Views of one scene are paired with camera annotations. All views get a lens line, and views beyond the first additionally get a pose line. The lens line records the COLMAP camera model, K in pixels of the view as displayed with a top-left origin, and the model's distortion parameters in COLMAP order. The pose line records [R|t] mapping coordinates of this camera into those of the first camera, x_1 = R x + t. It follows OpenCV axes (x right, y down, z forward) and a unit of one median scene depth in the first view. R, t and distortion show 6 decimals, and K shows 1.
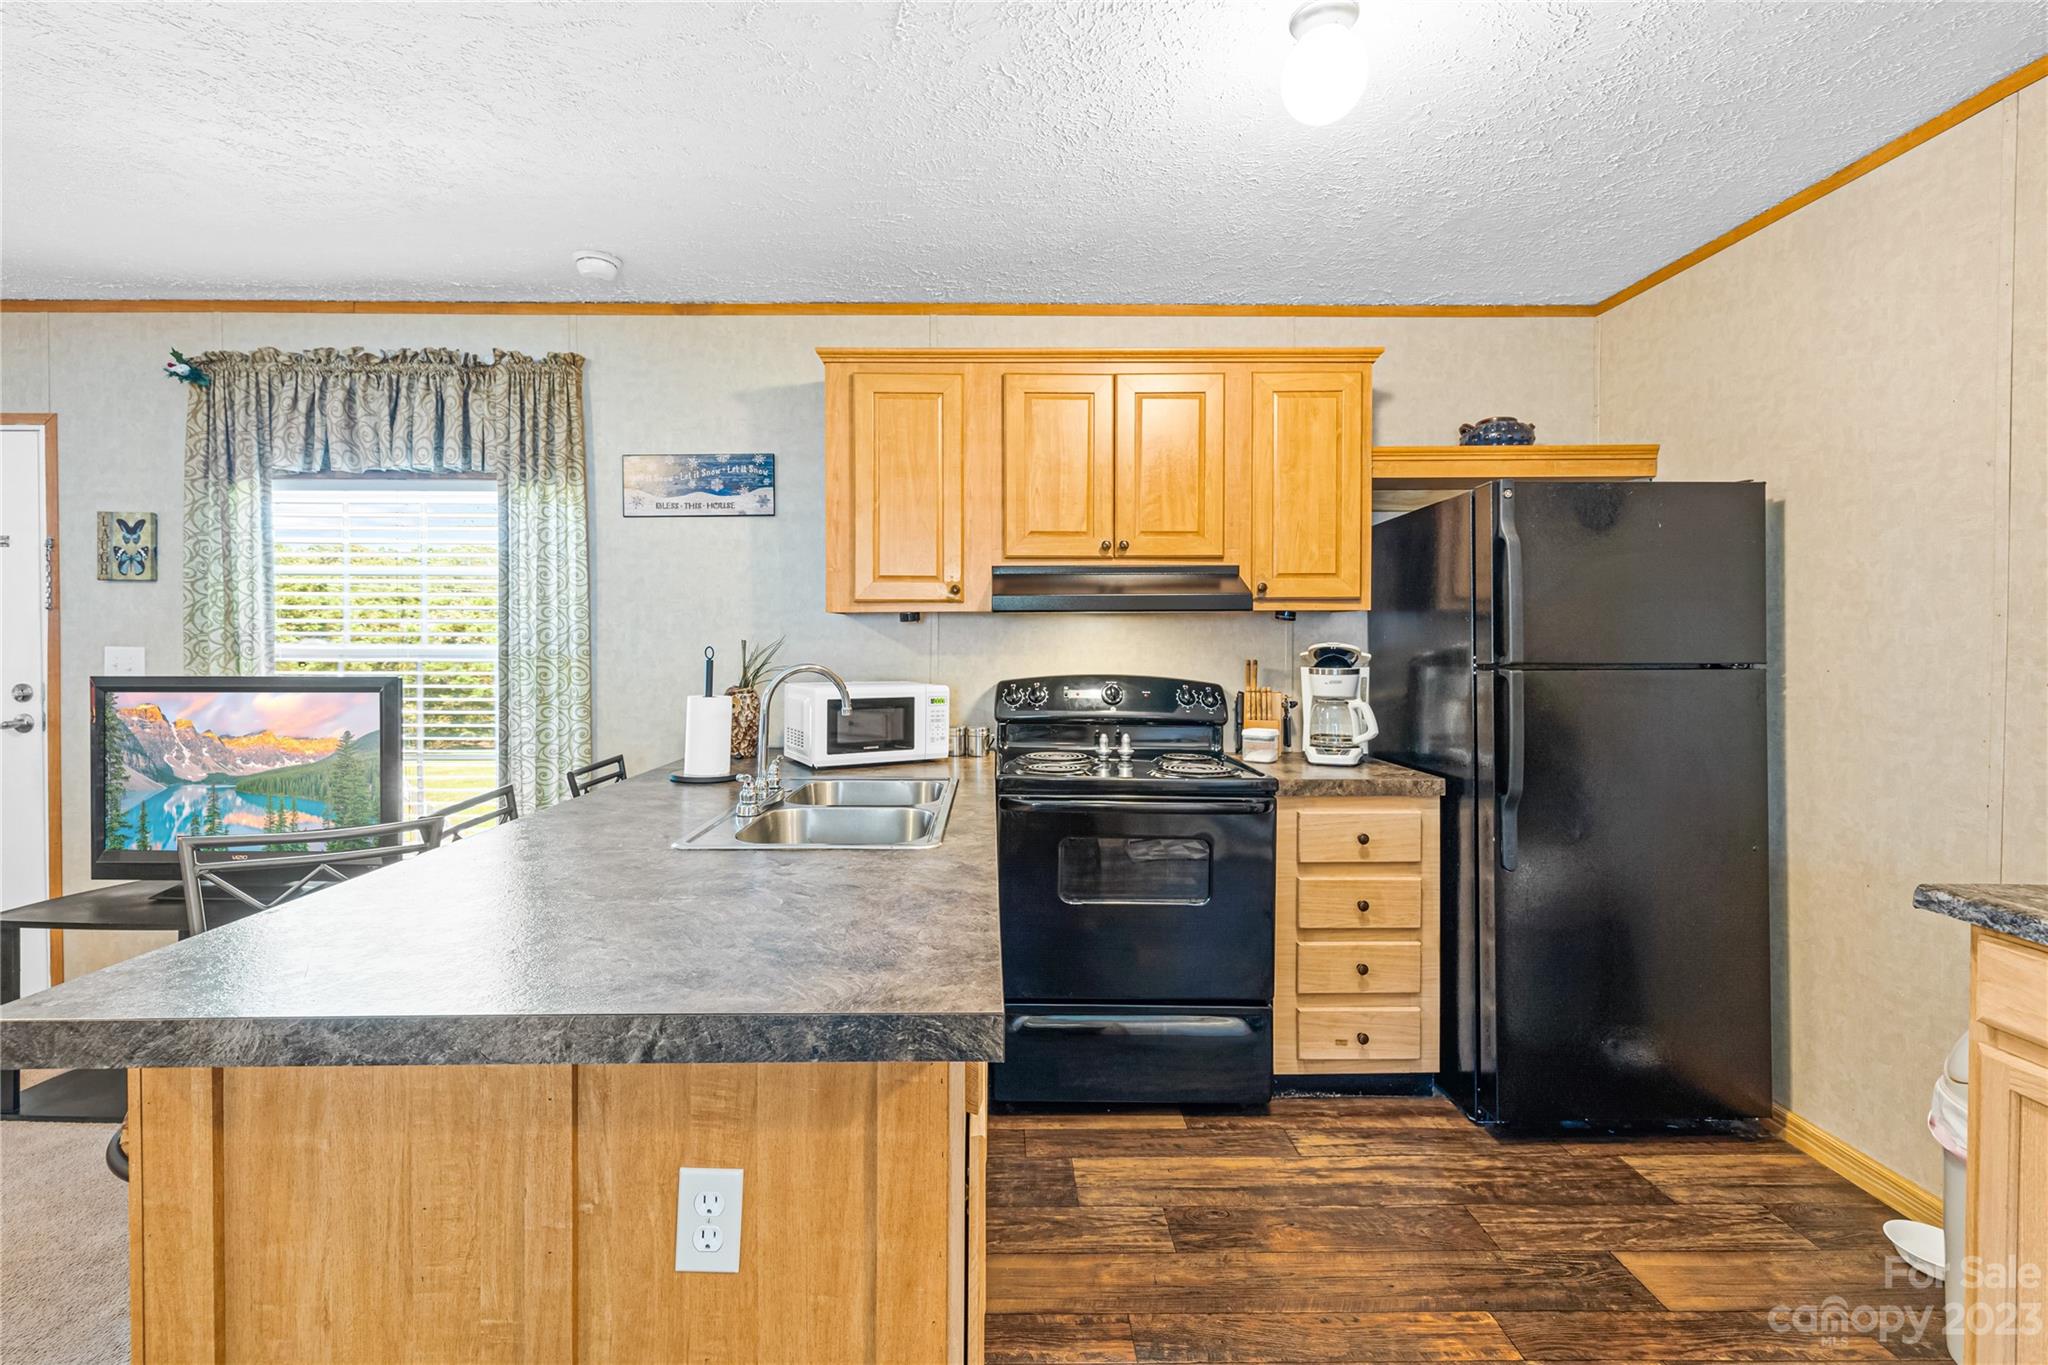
lens RADIAL K [[871.0, 0, 996.4], [0, 871.0, 653.9], [0, 0, 1]] dist [-0.001417, 0.000682]
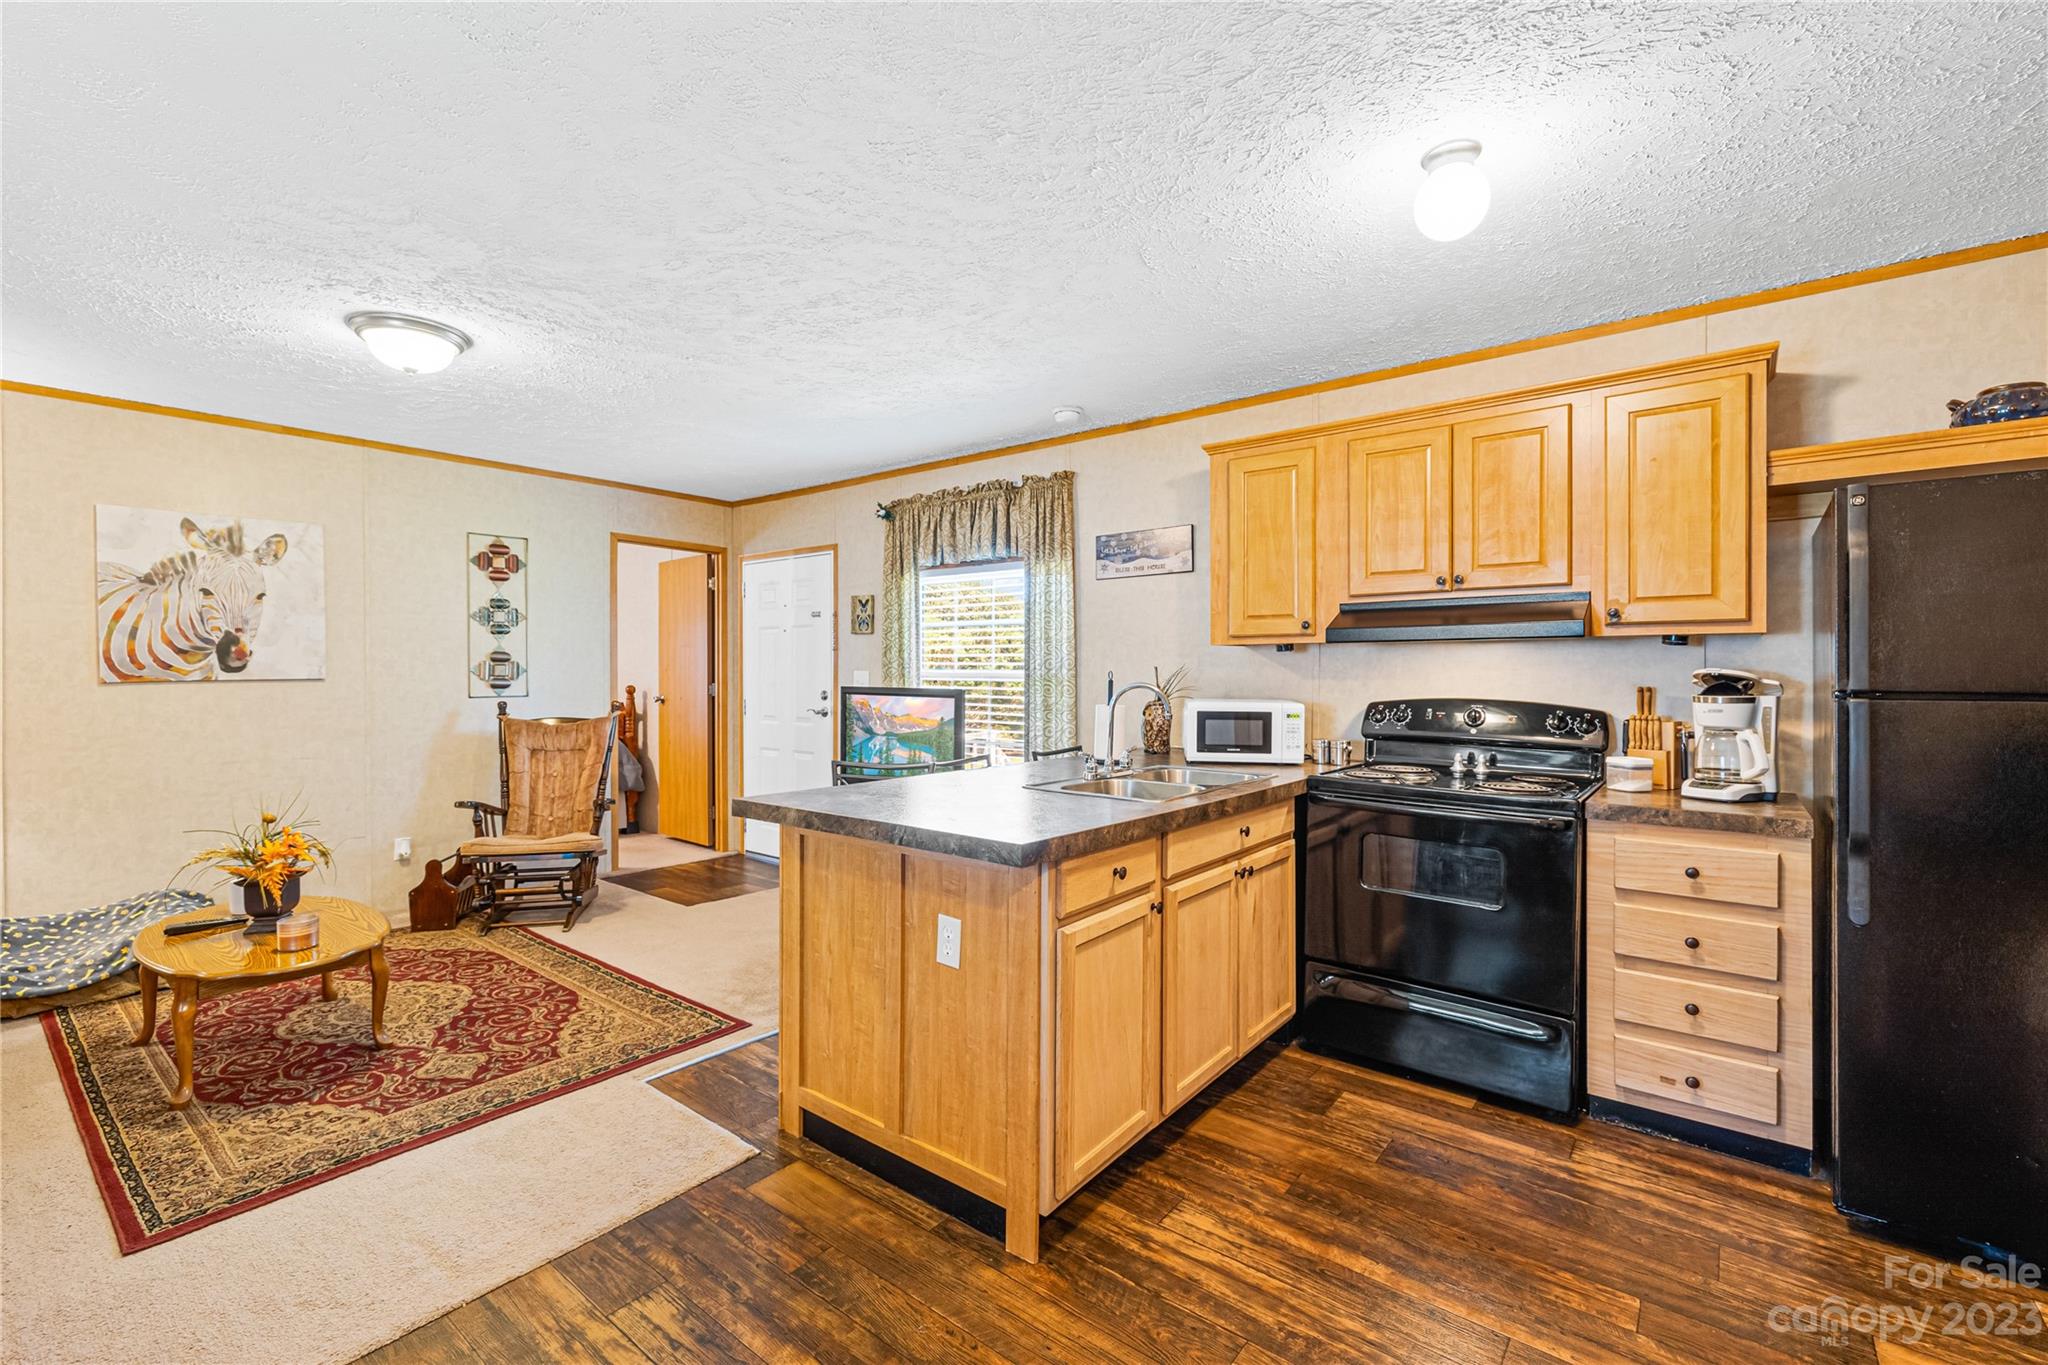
lens RADIAL K [[871.0, 0, 1027.9], [0, 871.0, 675.4], [0, 0, 1]] dist [-0.001417, 0.000682]
pose [[0.779615, 0.005223, -0.626238, 0.406255], [-0.010061, 0.999941, -0.004185, 0.005799], [0.626179, 0.009563, 0.779621, -0.188230]]
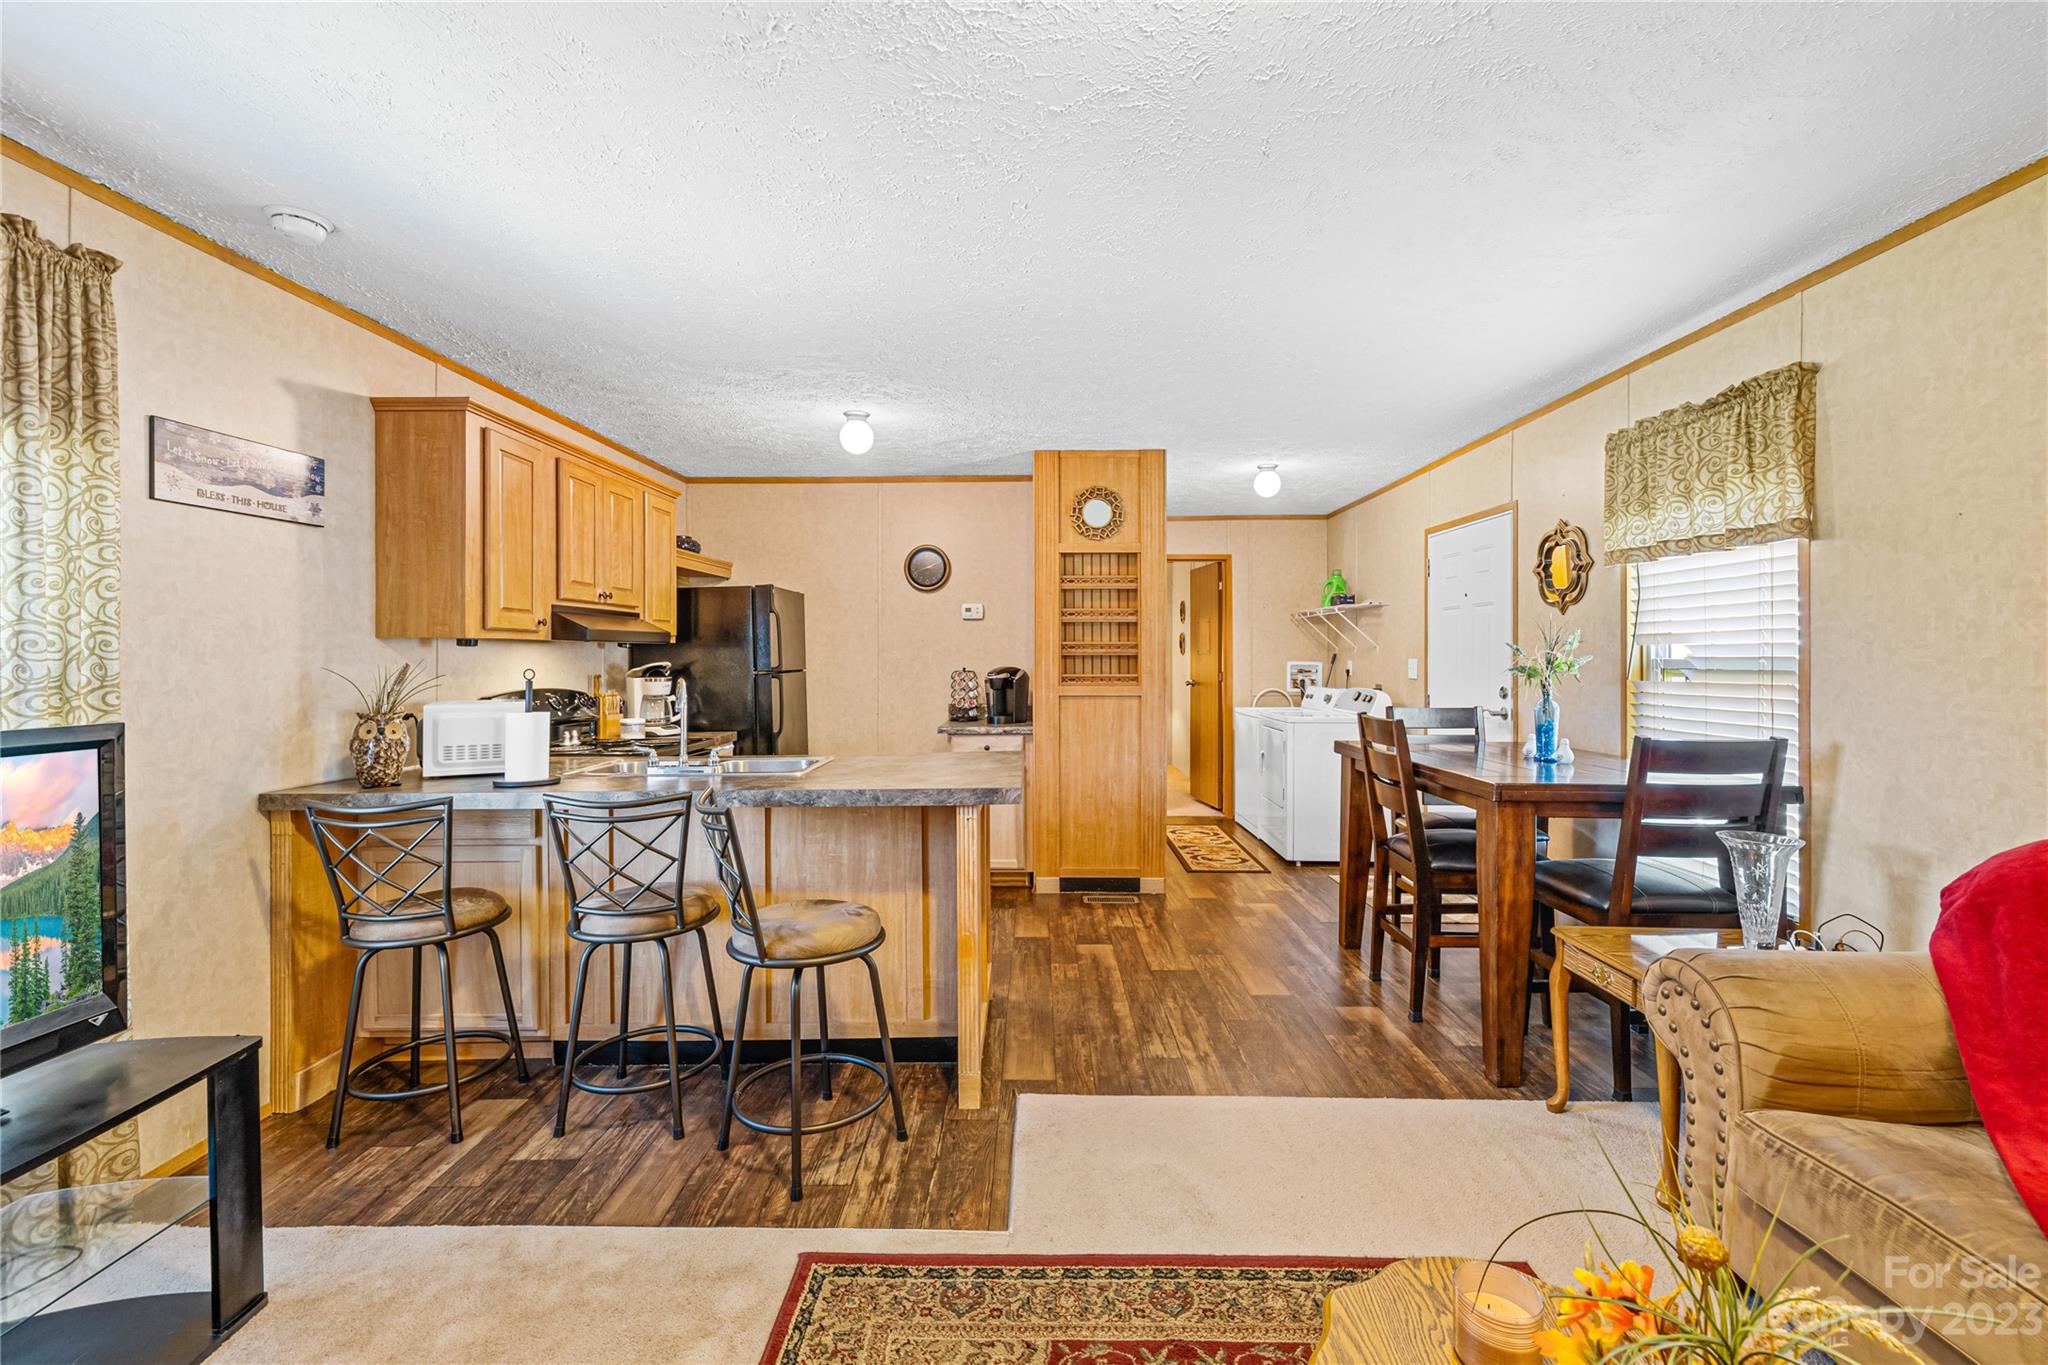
lens RADIAL K [[871.0, 0, 1034.2], [0, 871.0, 663.6], [0, 0, 1]] dist [-0.001417, 0.000682]
pose [[0.016290, -0.008581, 0.999830, -1.260179], [0.018950, 0.999786, 0.008272, -0.010853], [-0.999688, 0.018813, 0.016449, 0.267397]]
